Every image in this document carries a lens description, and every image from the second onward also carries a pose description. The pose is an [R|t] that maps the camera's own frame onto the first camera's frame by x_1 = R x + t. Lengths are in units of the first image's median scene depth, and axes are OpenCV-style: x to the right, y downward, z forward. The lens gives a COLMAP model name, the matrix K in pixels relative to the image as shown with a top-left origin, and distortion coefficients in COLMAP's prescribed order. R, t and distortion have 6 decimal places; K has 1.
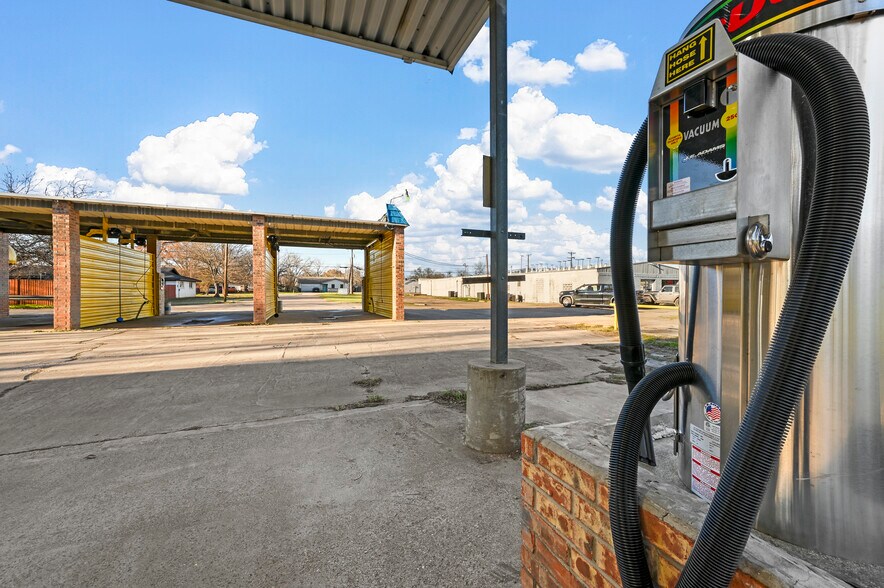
lens RADIAL K [[358.0, 0, 443.4], [0, 358.0, 294.7], [0, 0, 1]] dist [0.008400, 0.000116]
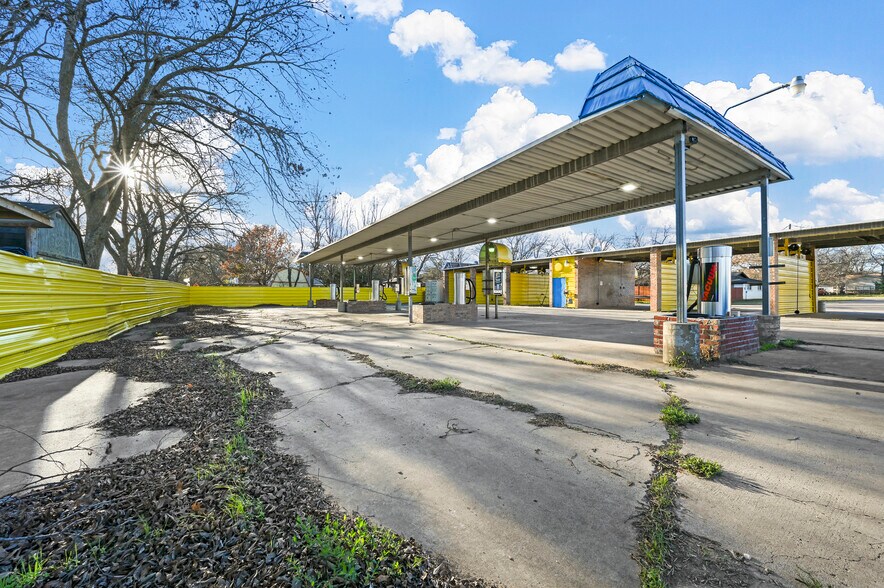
lens RADIAL K [[347.2, 0, 444.8], [0, 347.2, 294.2], [0, 0, 1]] dist [-0.001103, -0.000133]
pose [[0.193338, -0.001633, -0.981131, 0.564456], [-0.007368, 0.999968, -0.003117, 0.015419], [0.981104, 0.007832, 0.193320, -0.468143]]
